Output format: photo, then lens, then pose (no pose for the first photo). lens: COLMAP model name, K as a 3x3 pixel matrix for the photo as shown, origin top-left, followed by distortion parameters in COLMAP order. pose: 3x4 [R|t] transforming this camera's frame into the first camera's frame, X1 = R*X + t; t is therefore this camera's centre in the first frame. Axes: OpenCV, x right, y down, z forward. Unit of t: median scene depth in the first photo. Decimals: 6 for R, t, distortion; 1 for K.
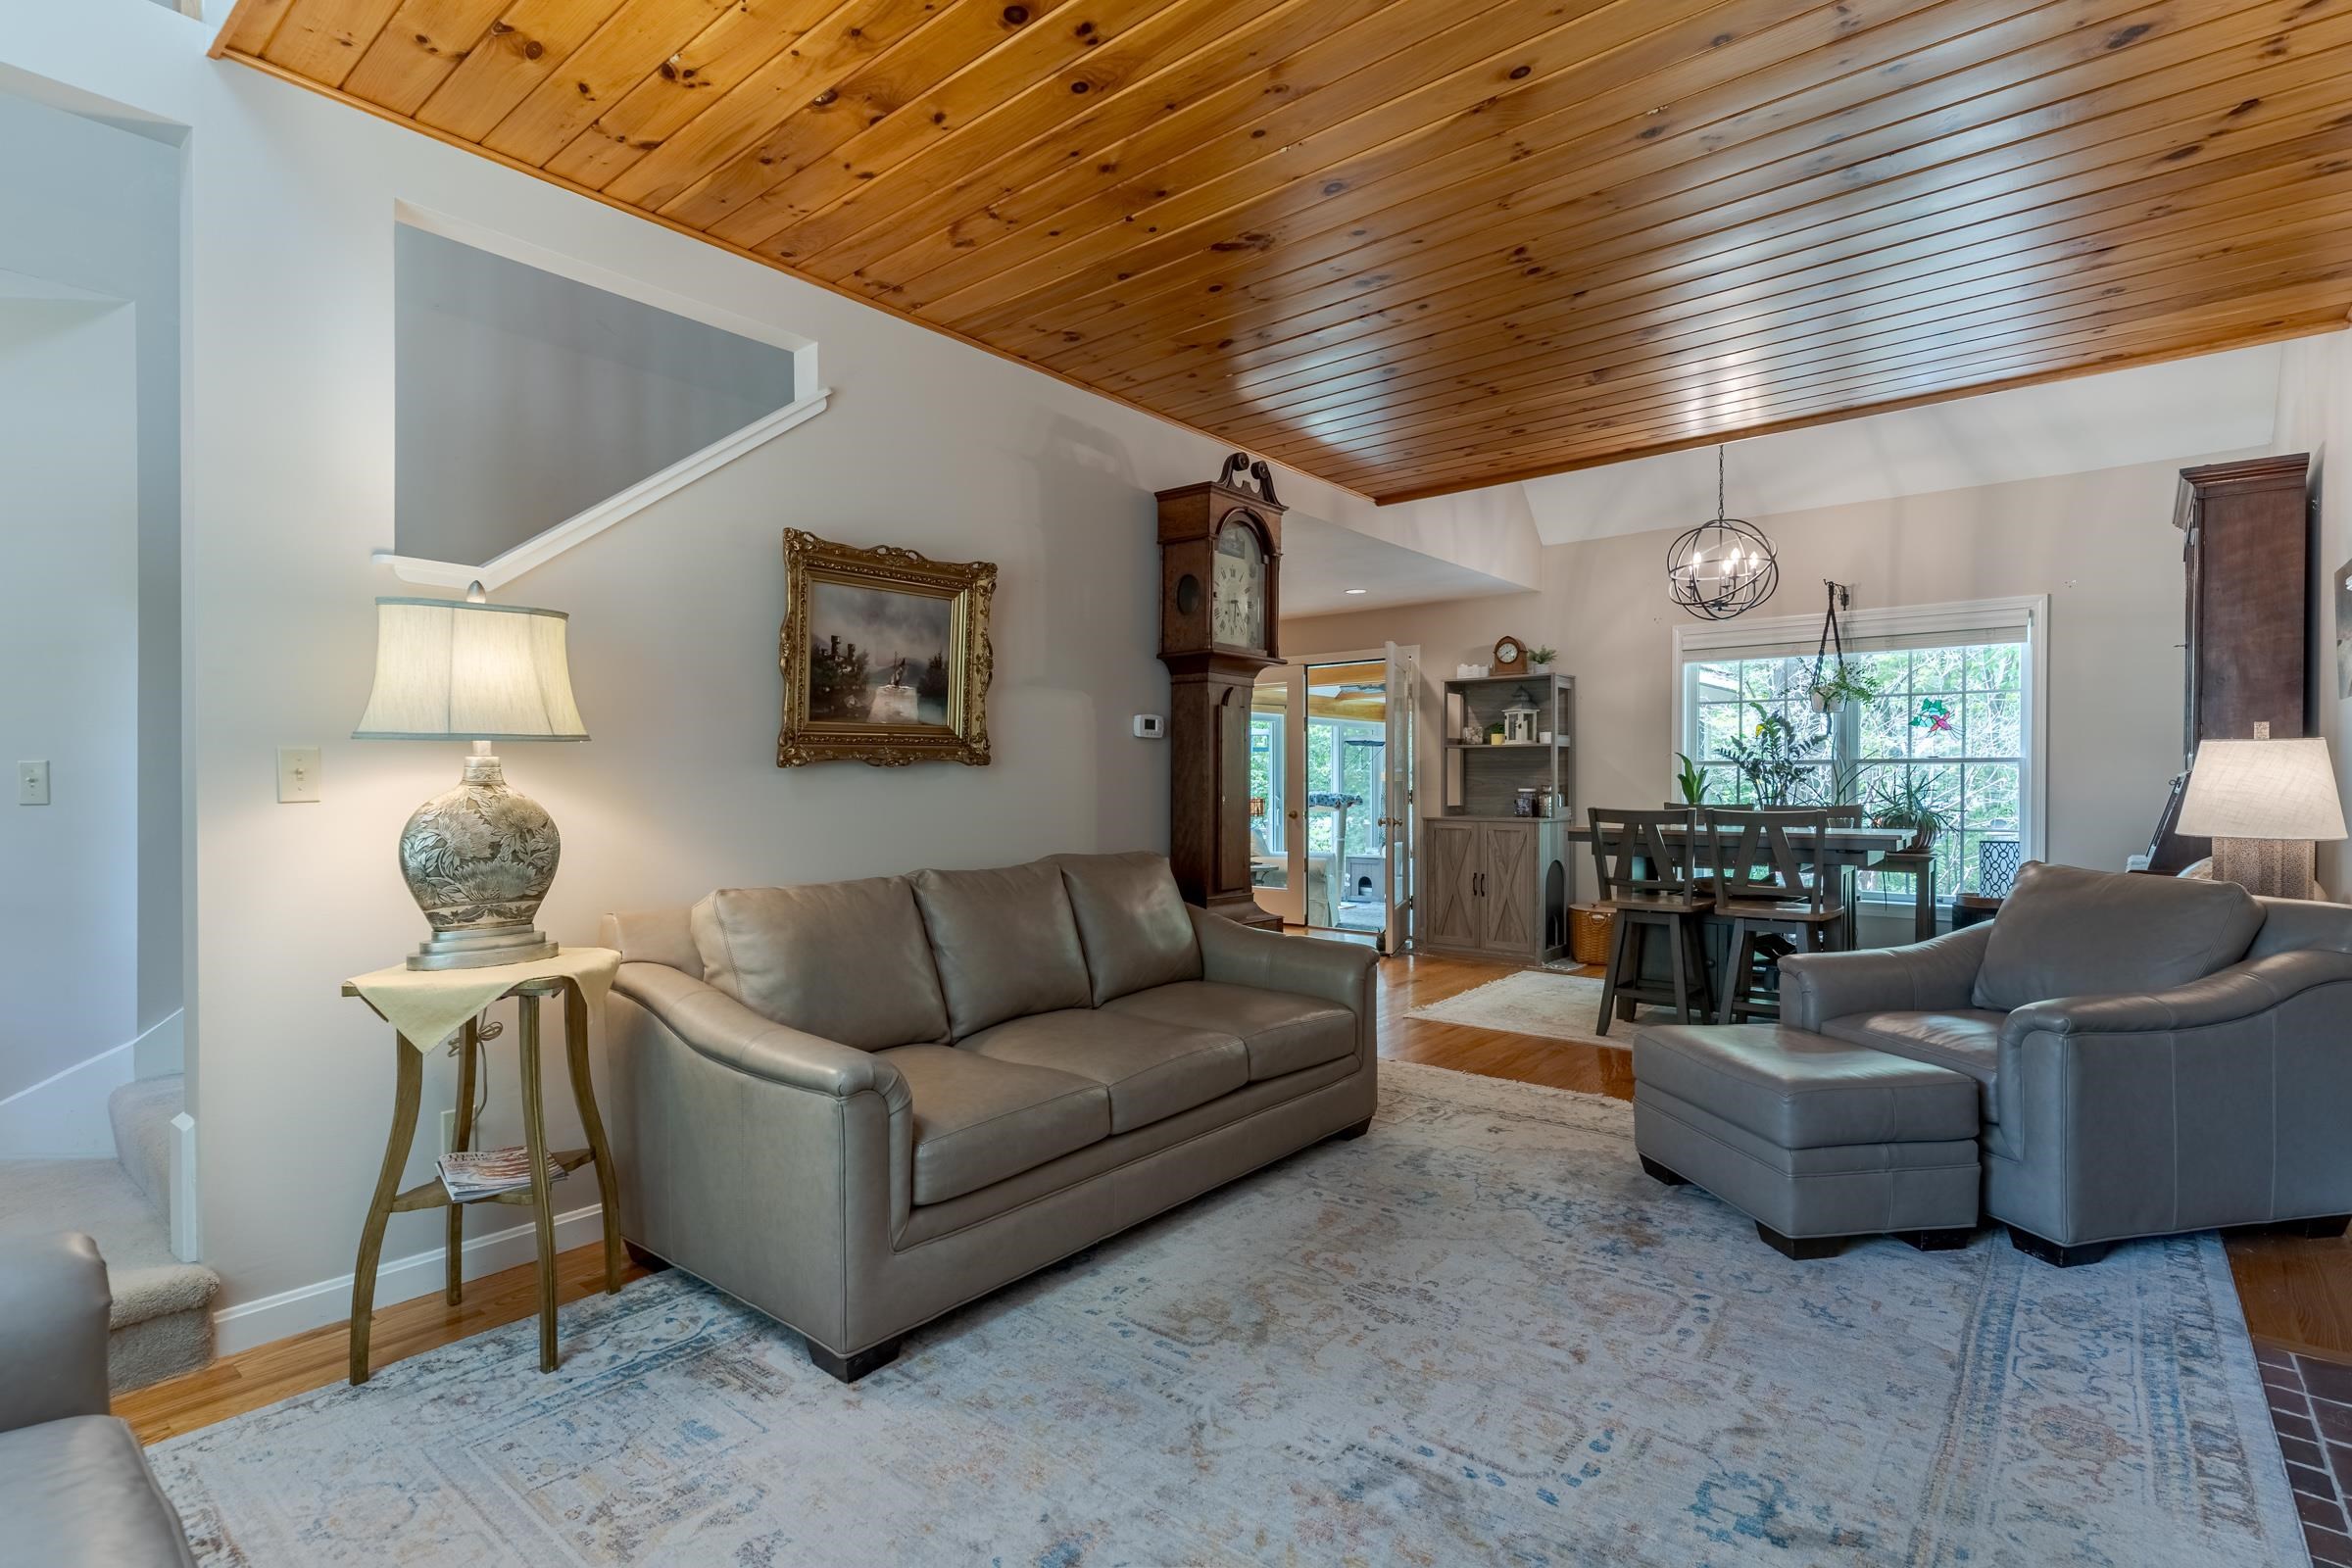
lens RADIAL K [[1118.7, 0, 1180.5], [0, 1118.7, 788.8], [0, 0, 1]] dist [0.000603, -0.000177]
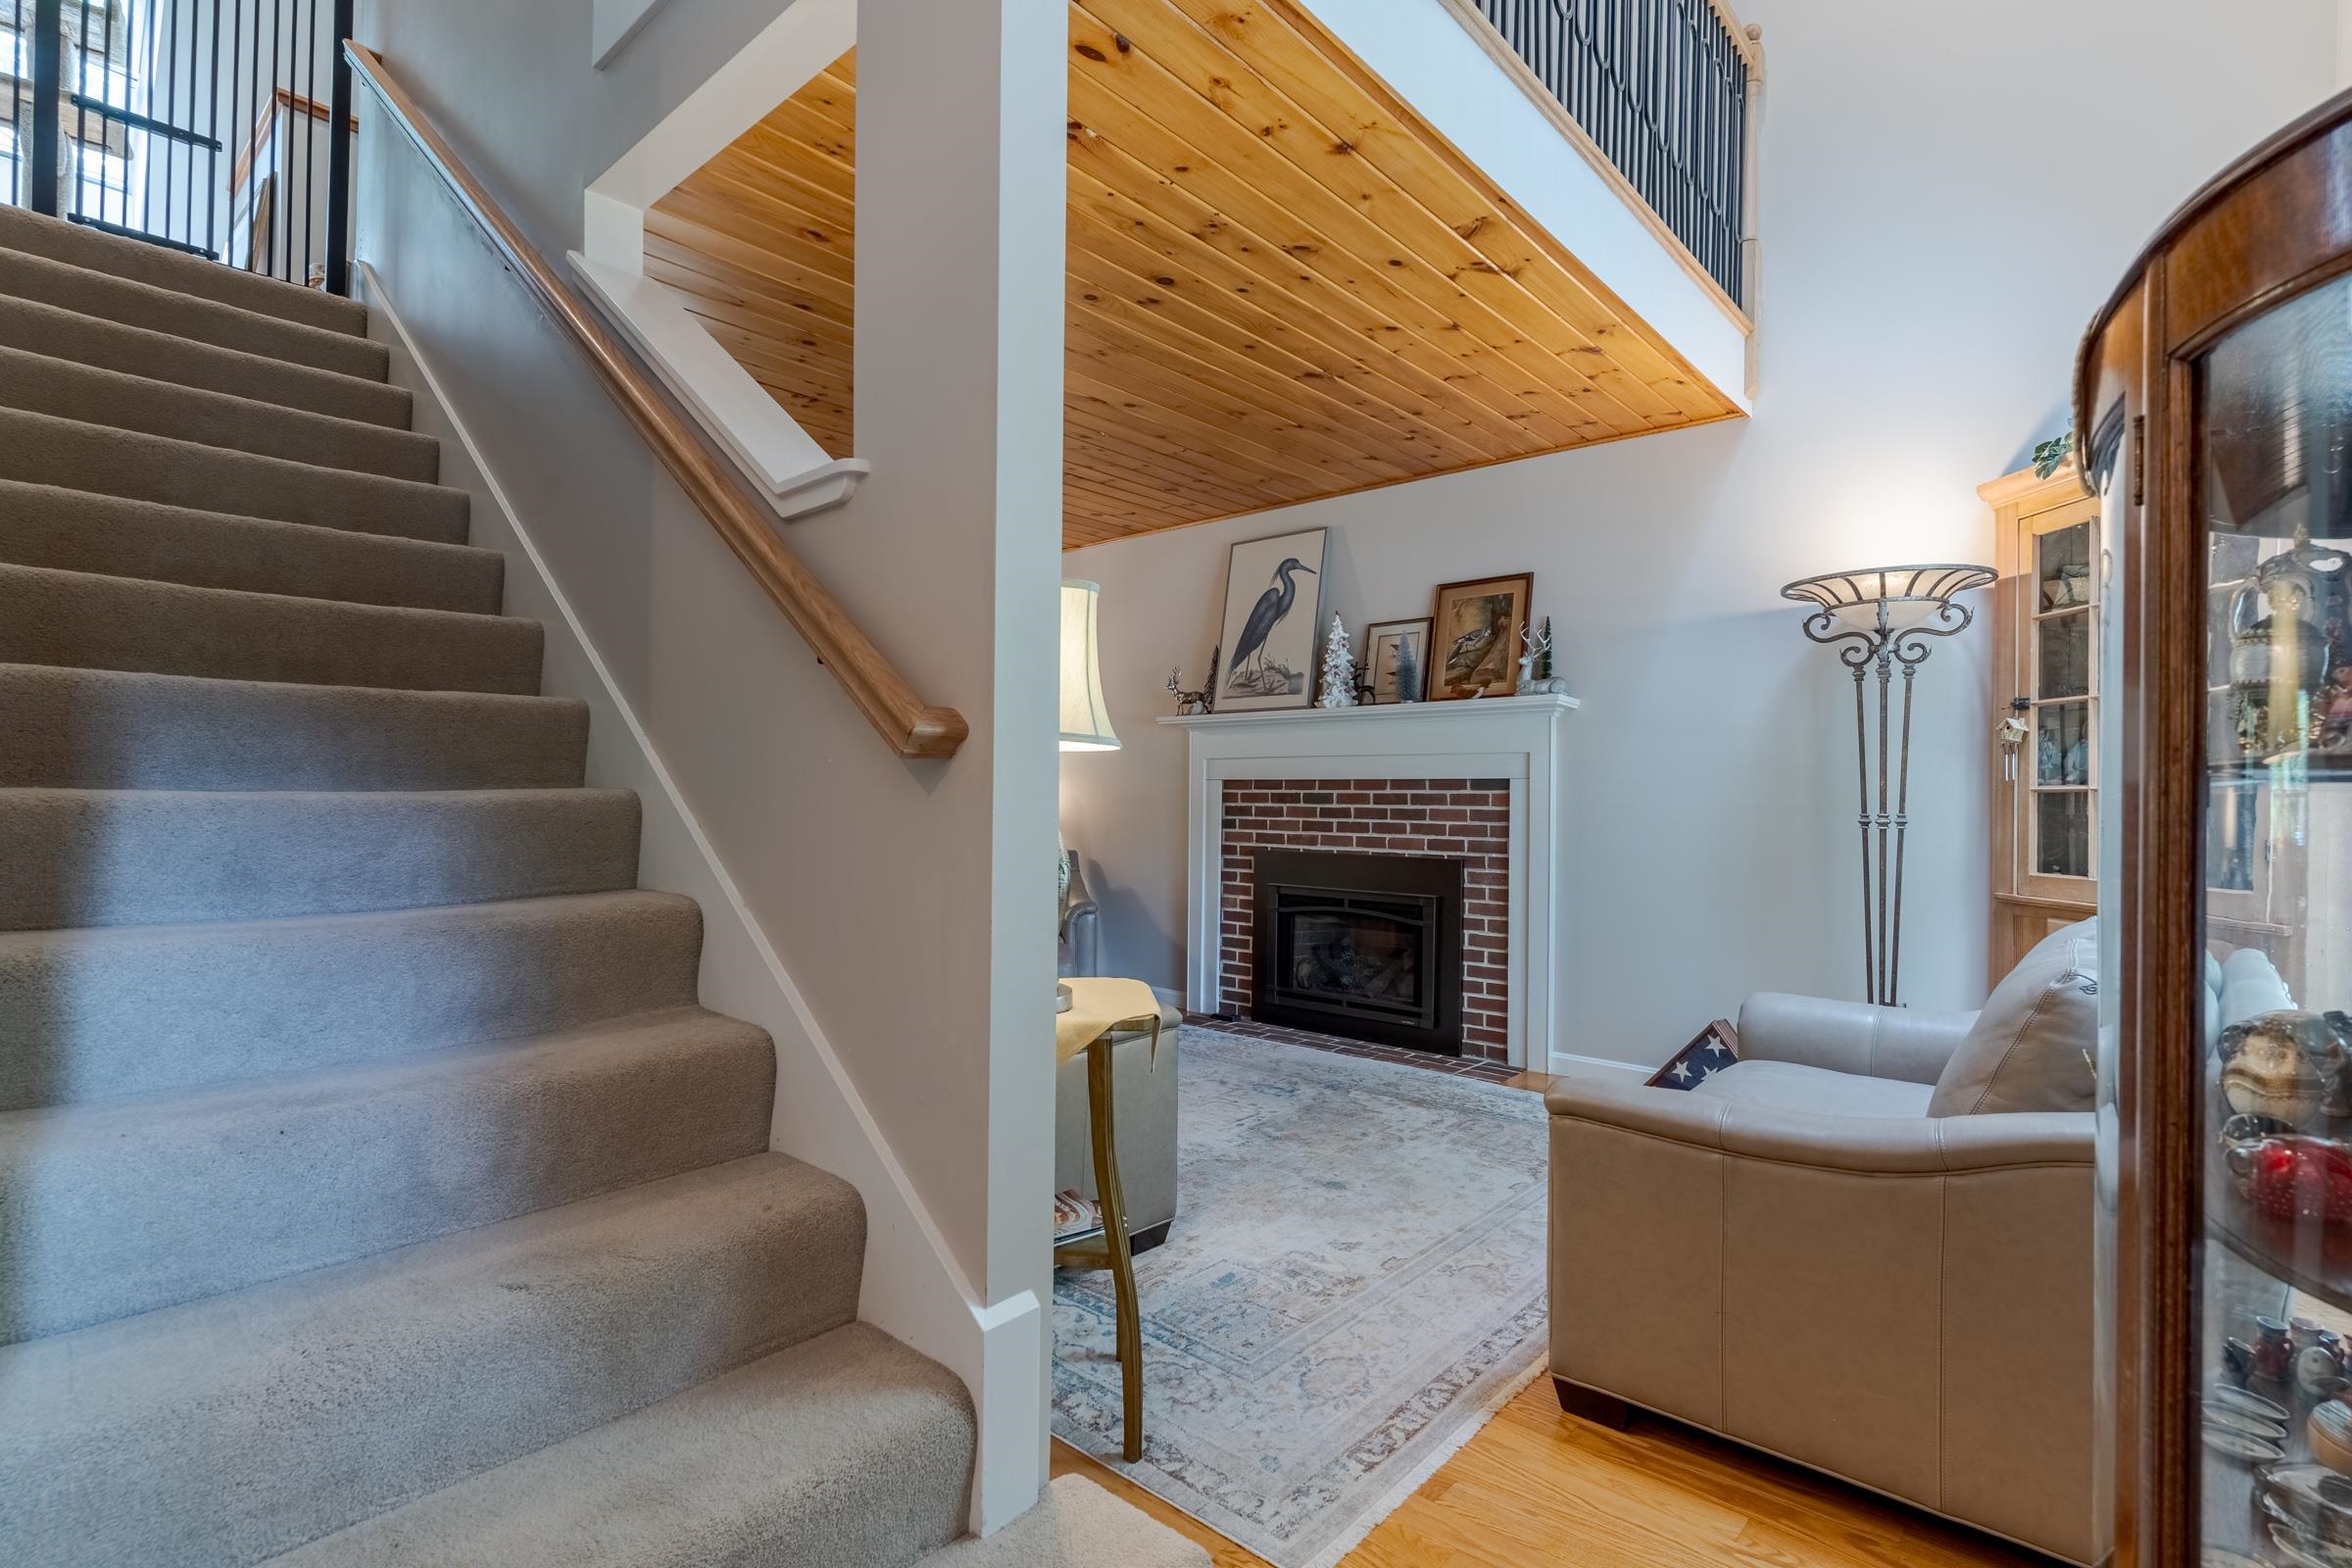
lens RADIAL K [[1118.7, 0, 1176.7], [0, 1118.7, 789.2], [0, 0, 1]] dist [0.000603, -0.000177]
pose [[0.036858, 0.007663, 0.999291, -1.465405], [-0.004649, 0.999961, -0.007496, -0.004466], [-0.999310, -0.004369, 0.036892, 0.833010]]
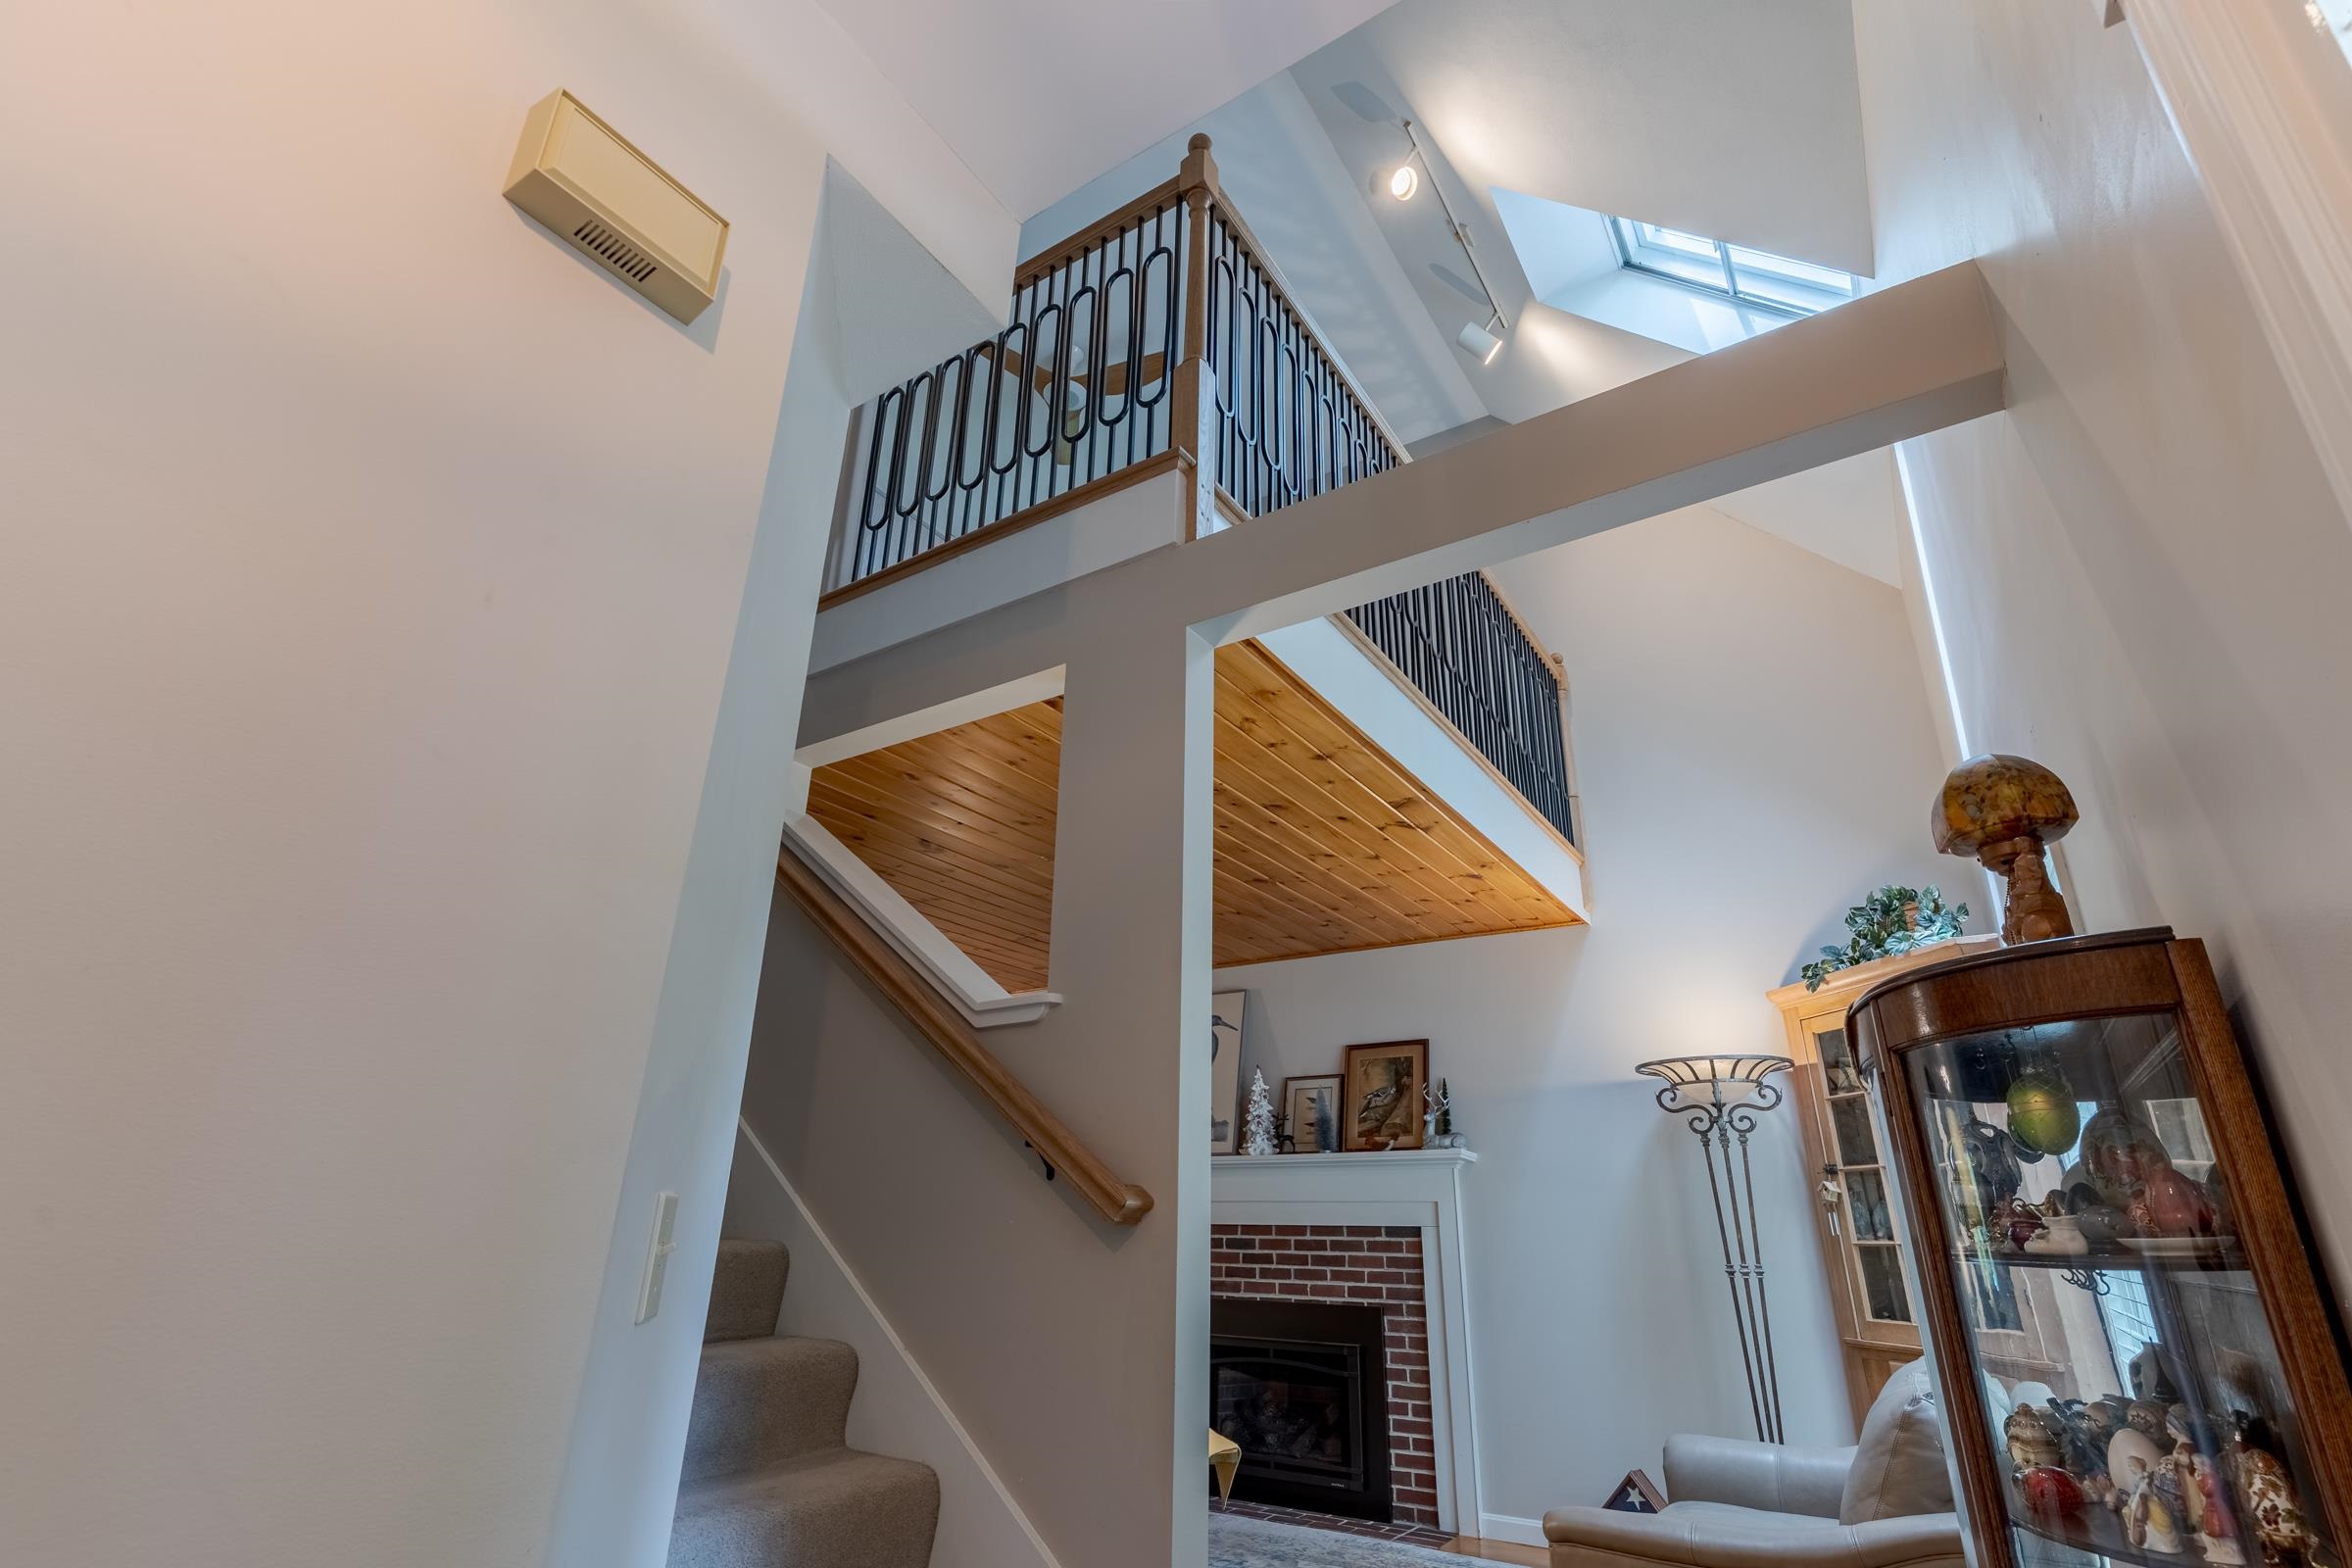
lens RADIAL K [[1118.7, 0, 1178.3], [0, 1118.7, 787.7], [0, 0, 1]] dist [0.000603, -0.000177]
pose [[-0.111396, 0.368365, 0.922983, -1.759420], [-0.011505, 0.928224, -0.371845, -0.018601], [-0.993709, -0.052041, -0.099162, 1.055982]]
